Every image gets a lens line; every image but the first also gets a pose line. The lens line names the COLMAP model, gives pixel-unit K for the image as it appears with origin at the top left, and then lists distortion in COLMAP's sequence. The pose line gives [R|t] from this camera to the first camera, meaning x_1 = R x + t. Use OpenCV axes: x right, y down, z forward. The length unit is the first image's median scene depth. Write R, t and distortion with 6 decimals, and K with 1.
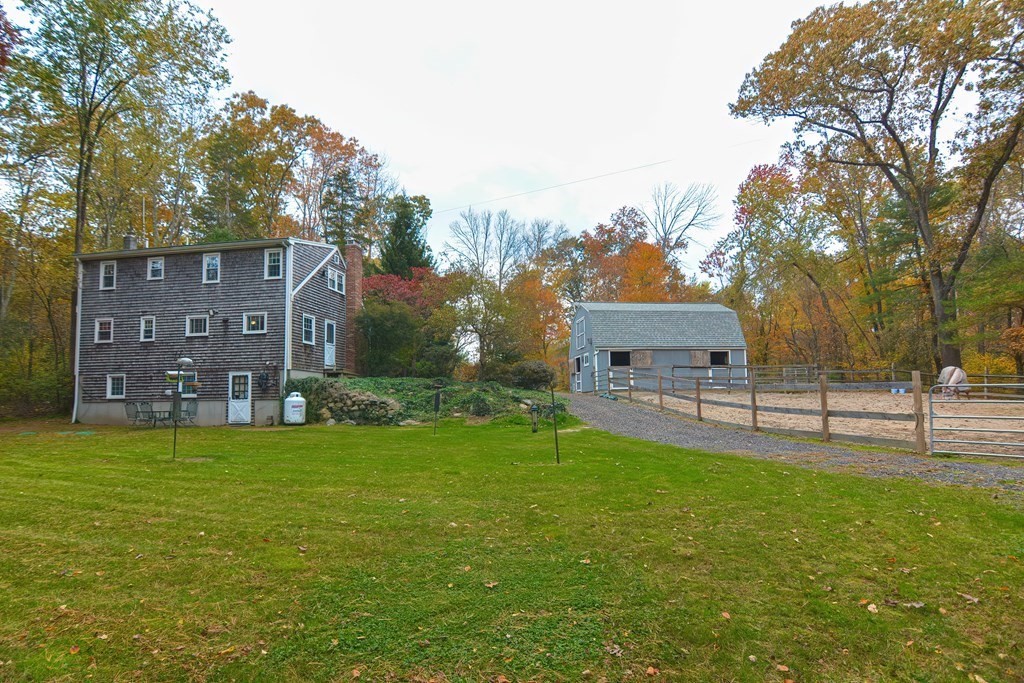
lens RADIAL K [[517.3, 0, 509.3], [0, 517.3, 372.4], [0, 0, 1]] dist [-0.009136, 0.000330]
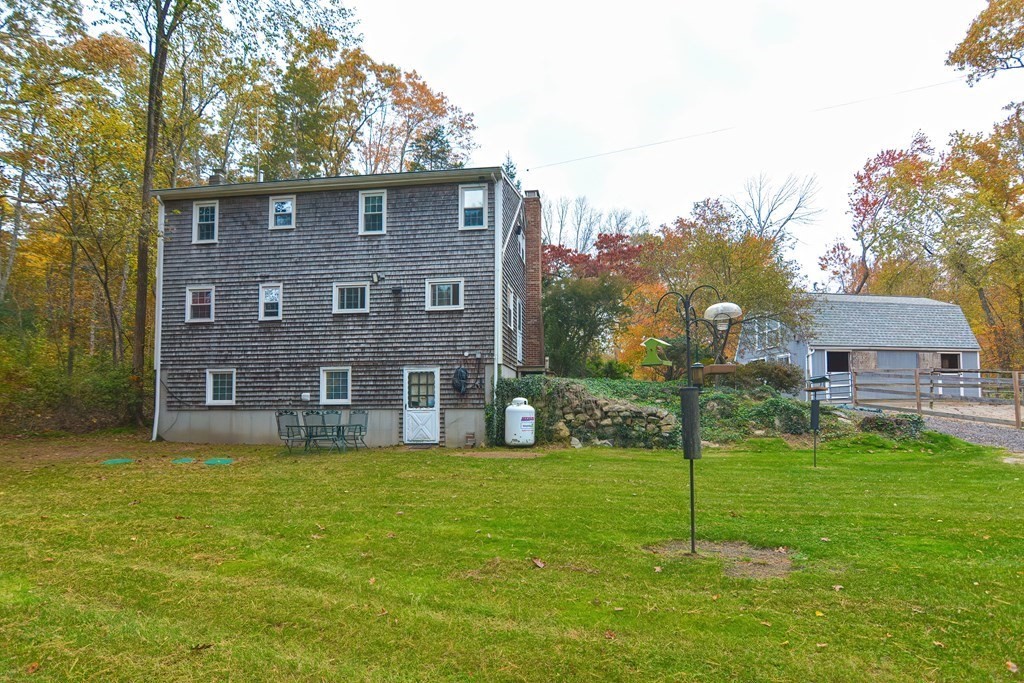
lens RADIAL K [[517.8, 0, 524.3], [0, 517.8, 393.2], [0, 0, 1]] dist [-0.009463, -0.001221]
pose [[0.998286, 0.009797, 0.057699, -0.402610], [-0.010843, 0.999782, 0.017844, 0.018596], [-0.057512, -0.018439, 0.998175, 0.301047]]
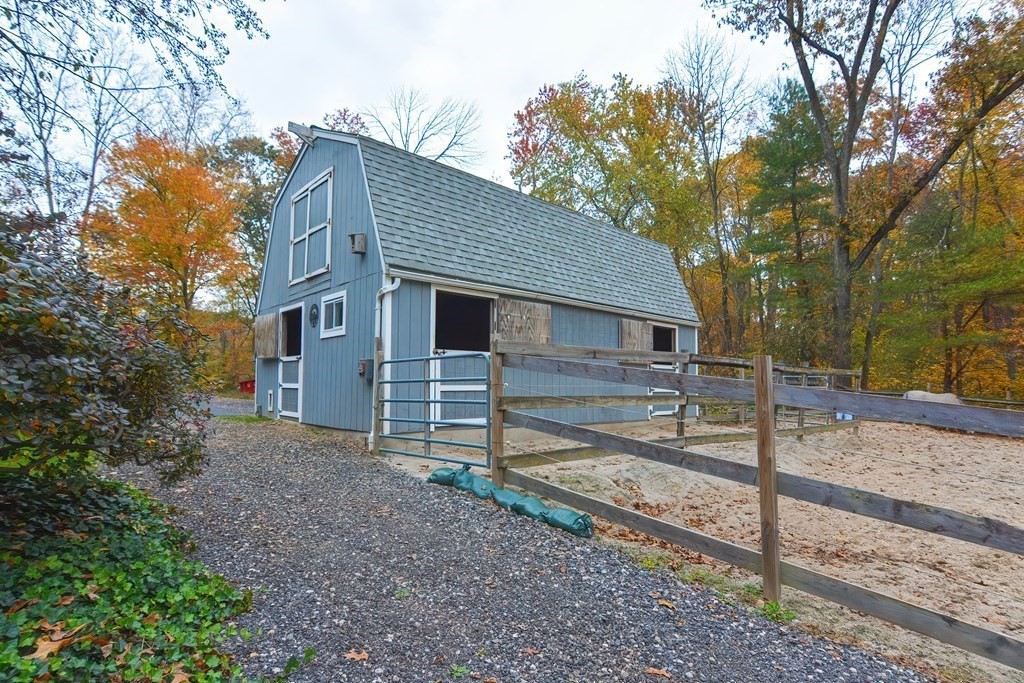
lens RADIAL K [[488.9, 0, 509.5], [0, 488.9, 369.8], [0, 0, 1]] dist [-0.002229, -0.000145]
pose [[0.807630, 0.035755, 0.588604, 0.097978], [-0.048369, 0.998813, 0.005695, -0.002816], [-0.587702, -0.033069, 0.808401, 0.984408]]
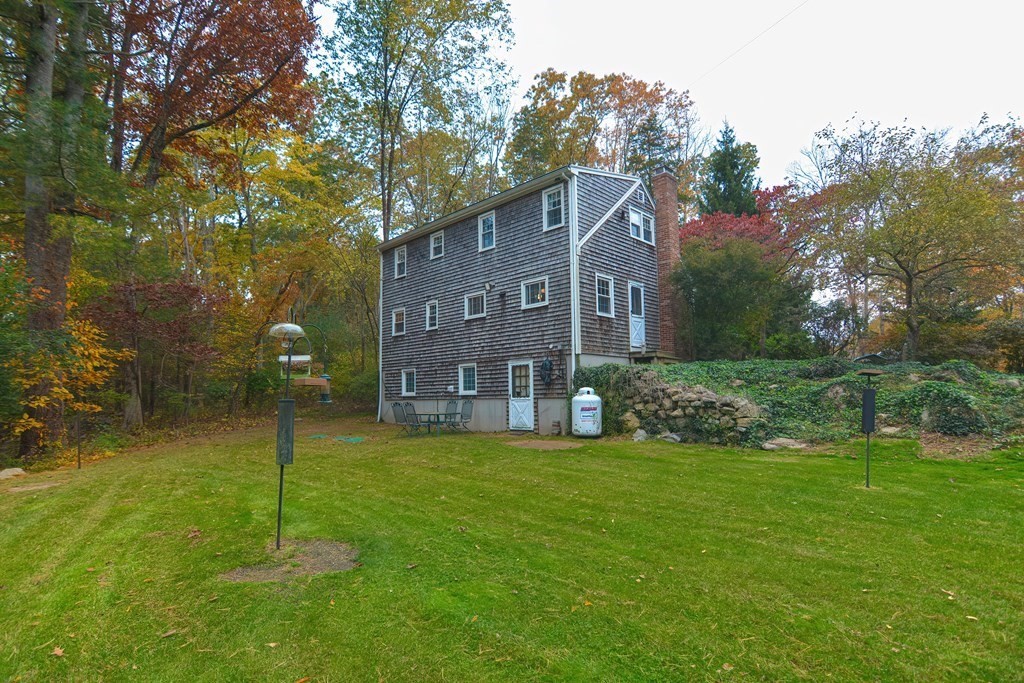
lens RADIAL K [[499.5, 0, 521.0], [0, 499.5, 353.2], [0, 0, 1]] dist [-0.008190, -0.000269]
pose [[0.831128, -0.048054, -0.554000, -0.113391], [0.037825, 0.998837, -0.029894, 0.009397], [0.554793, 0.003891, 0.831979, 0.377635]]
